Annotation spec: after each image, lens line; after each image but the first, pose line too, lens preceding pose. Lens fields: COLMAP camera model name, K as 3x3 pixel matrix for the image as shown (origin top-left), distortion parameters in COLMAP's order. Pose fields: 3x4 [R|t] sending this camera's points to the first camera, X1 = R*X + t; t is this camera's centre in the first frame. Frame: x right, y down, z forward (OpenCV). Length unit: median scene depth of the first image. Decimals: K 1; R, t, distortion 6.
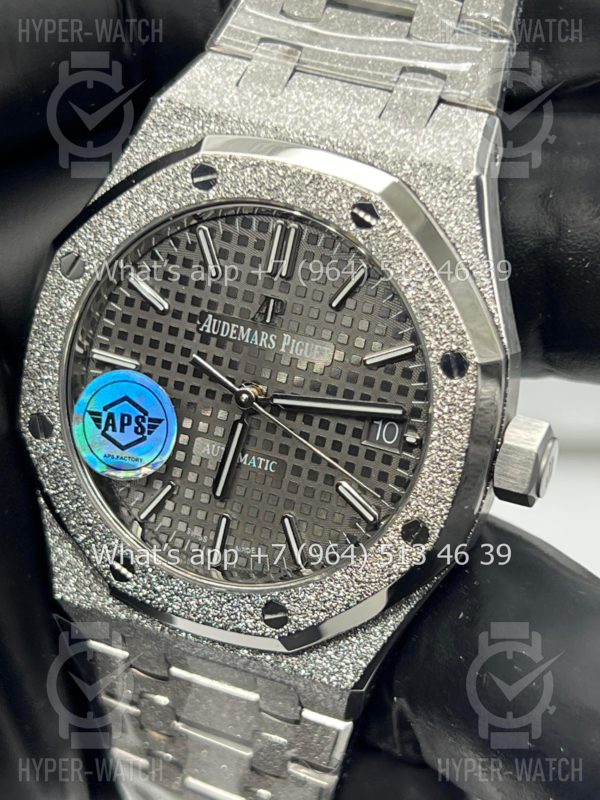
lens RADIAL K [[1854.2, 0, 316.8], [0, 1854.2, 408.4], [0, 0, 1]] dist [0.252676, 0.000000]
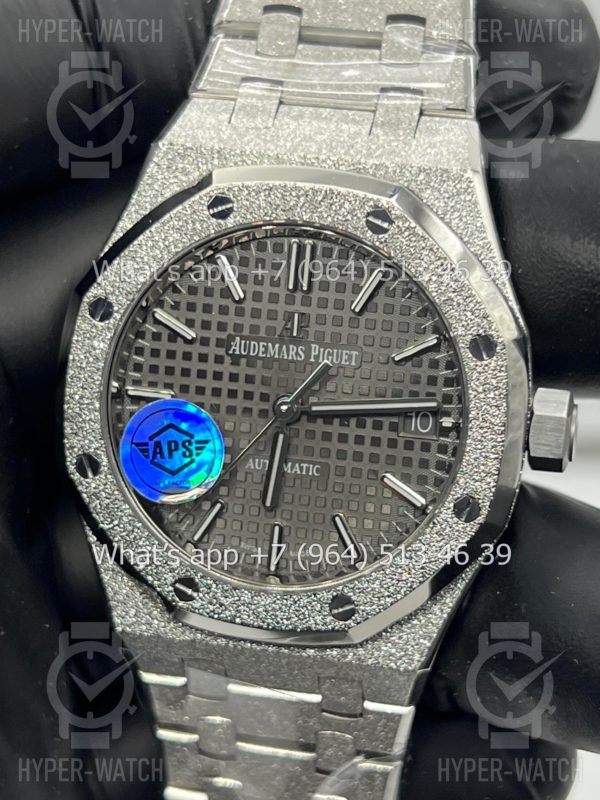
lens RADIAL K [[1854.2, 0, 313.9], [0, 1854.2, 402.4], [0, 0, 1]] dist [0.252676, 0.000000]
pose [[0.982254, -0.134785, 0.130425, -0.158269], [0.142327, 0.988541, -0.050298, 0.045980], [-0.122151, 0.067969, 0.990181, -0.049884]]
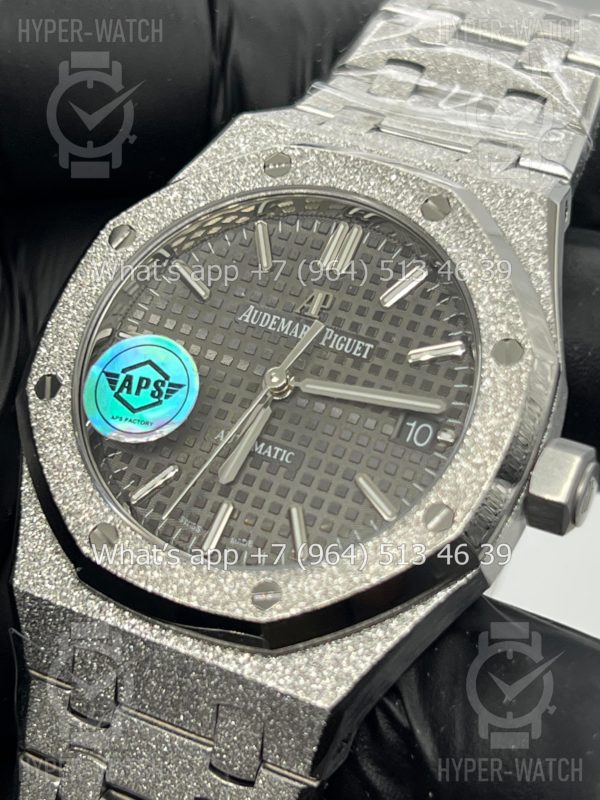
lens RADIAL K [[1854.2, 0, 309.0], [0, 1854.2, 405.0], [0, 0, 1]] dist [0.252676, 0.000000]
pose [[0.980987, 0.193567, 0.013997, -0.032205], [-0.168429, 0.884979, -0.434102, 0.409048], [-0.096414, 0.423491, 0.900755, 0.154352]]
